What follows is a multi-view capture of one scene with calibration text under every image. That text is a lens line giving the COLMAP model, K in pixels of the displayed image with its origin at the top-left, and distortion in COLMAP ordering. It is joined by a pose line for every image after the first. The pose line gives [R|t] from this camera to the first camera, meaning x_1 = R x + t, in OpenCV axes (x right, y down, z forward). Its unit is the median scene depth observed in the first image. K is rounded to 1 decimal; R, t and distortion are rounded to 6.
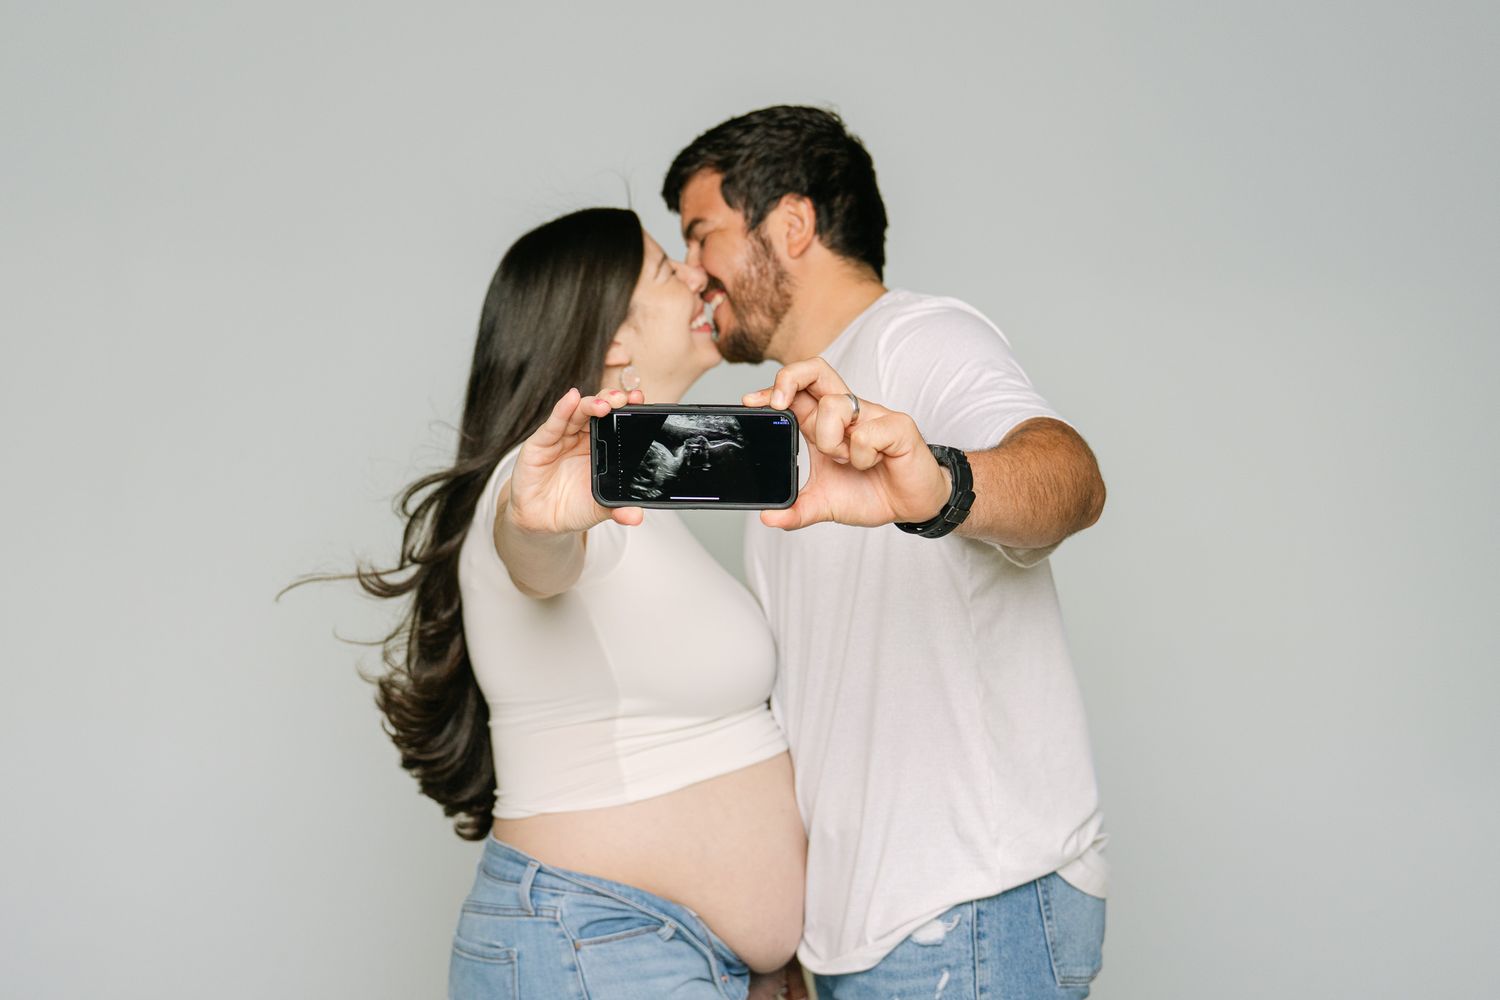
lens RADIAL K [[1835.7, 0, 750.0], [0, 1835.7, 500.0], [0, 0, 1]] dist [-0.014616, -0.005453]
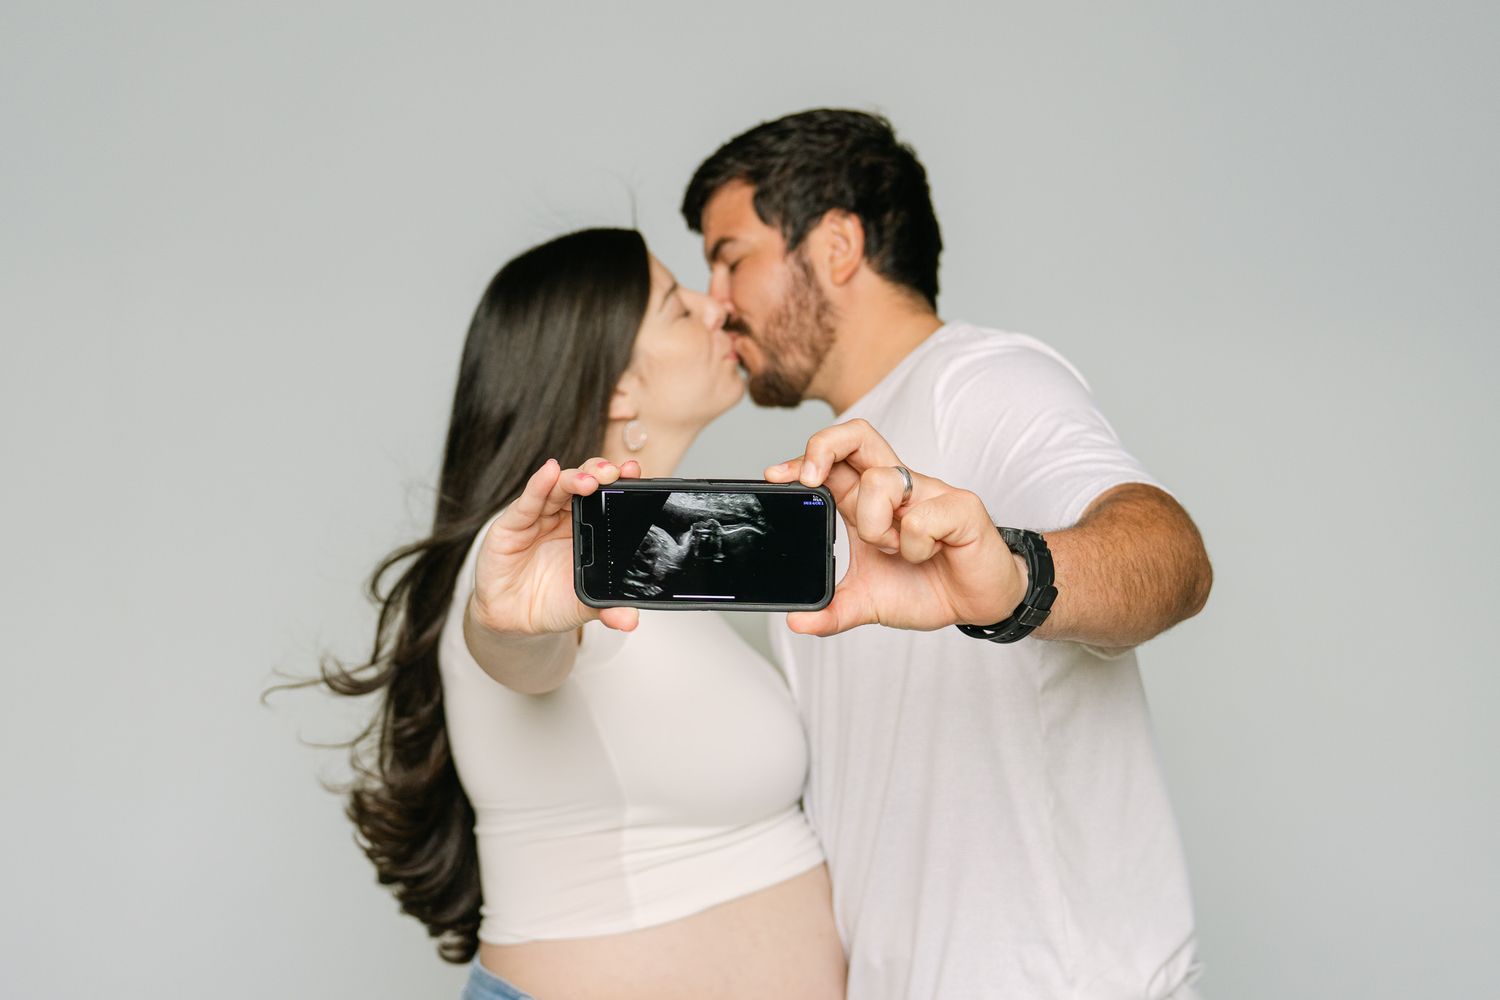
lens RADIAL K [[1835.7, 0, 750.0], [0, 1835.7, 500.0], [0, 0, 1]] dist [-0.014616, -0.005453]
pose [[0.999592, 0.005850, -0.027969, 0.009600], [-0.005983, 0.999971, -0.004673, -0.032162], [0.027941, 0.004838, 0.999598, 0.169464]]
